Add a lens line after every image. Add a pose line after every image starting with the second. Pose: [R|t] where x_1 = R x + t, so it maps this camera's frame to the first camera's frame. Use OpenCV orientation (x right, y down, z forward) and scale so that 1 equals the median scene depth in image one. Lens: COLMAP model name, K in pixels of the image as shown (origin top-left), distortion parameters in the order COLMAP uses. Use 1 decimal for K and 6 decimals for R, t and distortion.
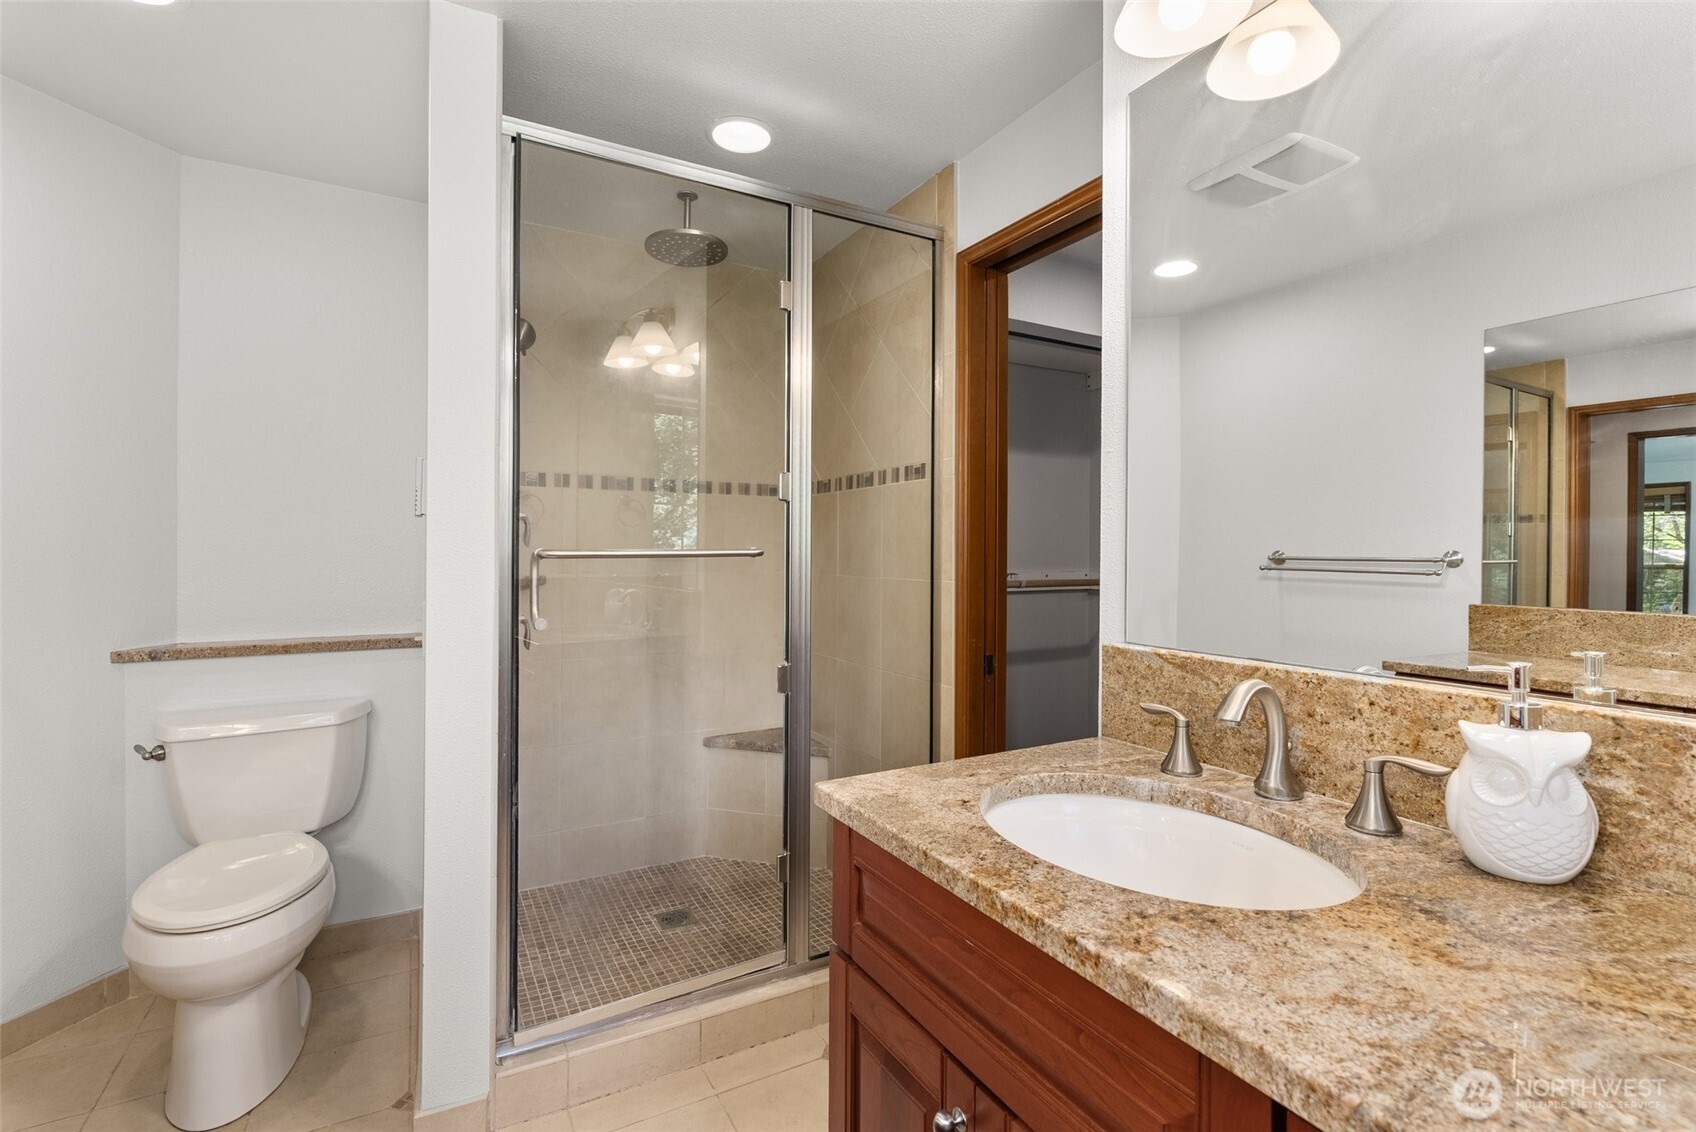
lens RADIAL K [[776.8, 0, 847.4], [0, 776.8, 557.3], [0, 0, 1]] dist [0.000152, 0.000006]
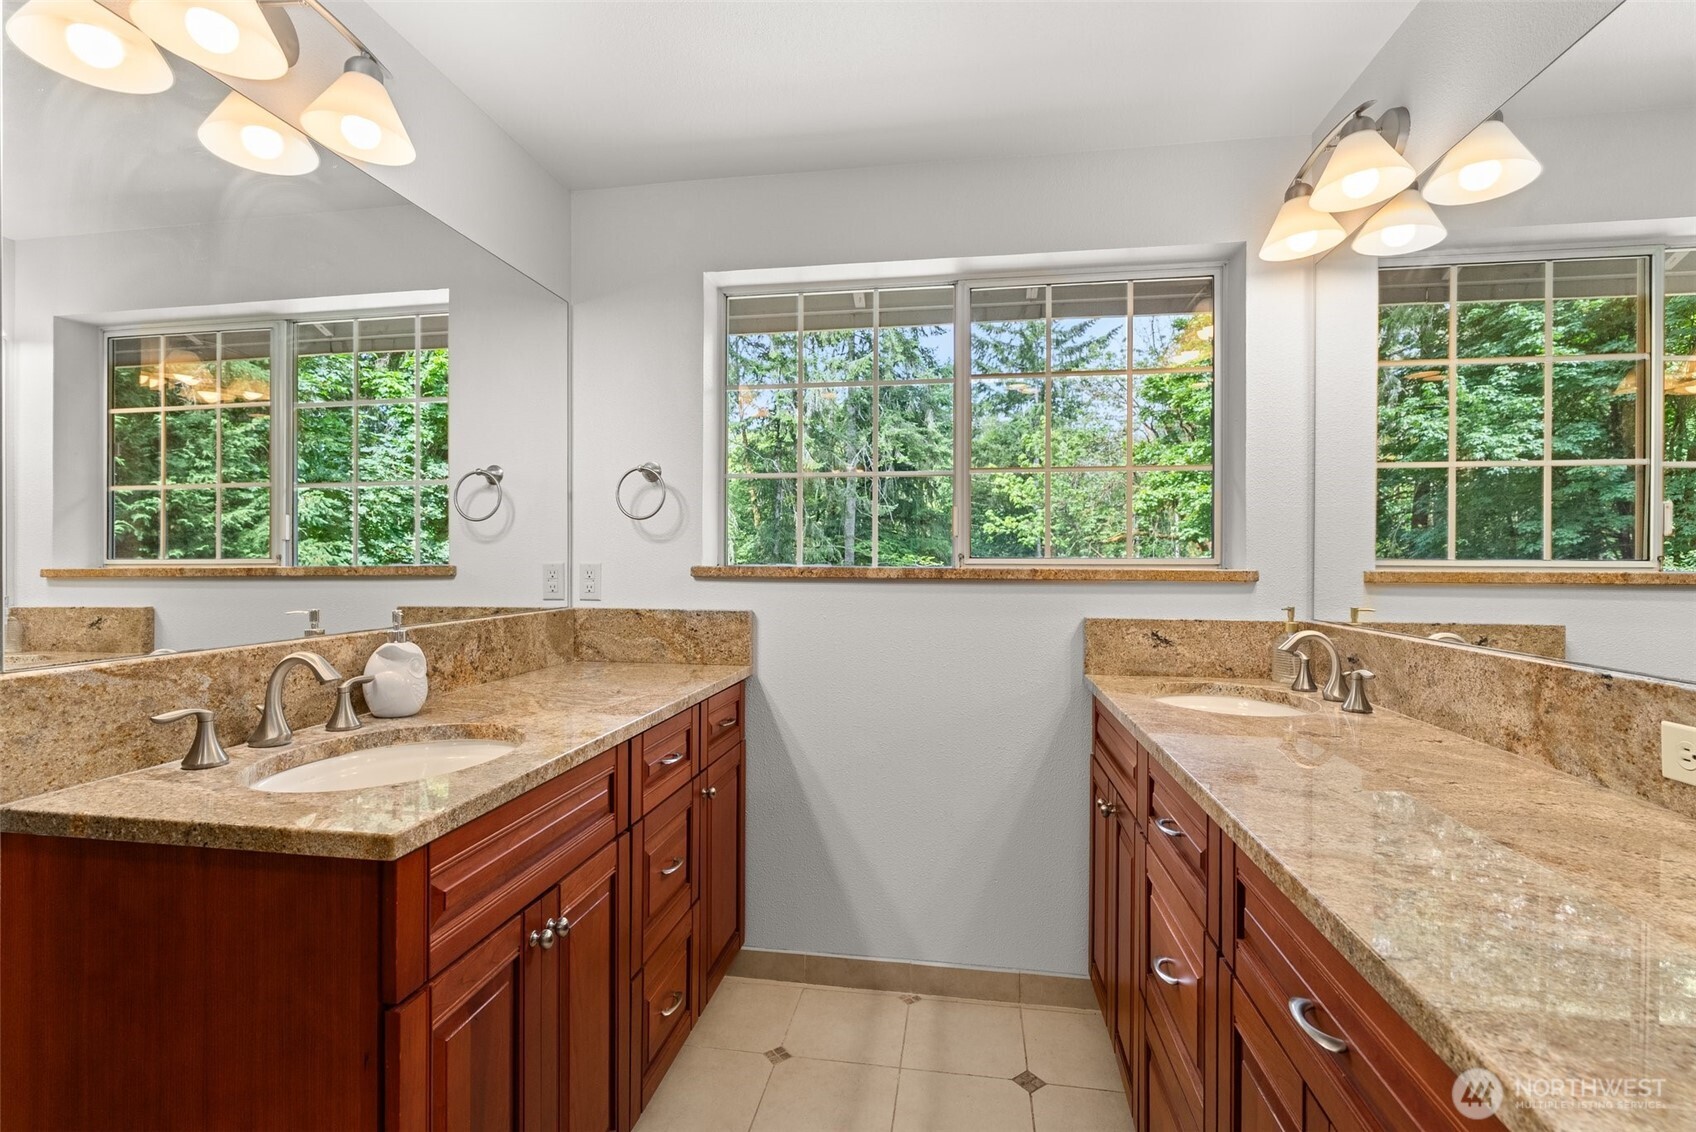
lens RADIAL K [[776.8, 0, 846.8], [0, 776.8, 562.8], [0, 0, 1]] dist [0.000152, 0.000006]
pose [[-0.786763, -0.006636, 0.617220, -0.893833], [0.000999, 0.999927, 0.012024, -0.005467], [-0.617255, 0.010077, -0.786699, 1.304254]]
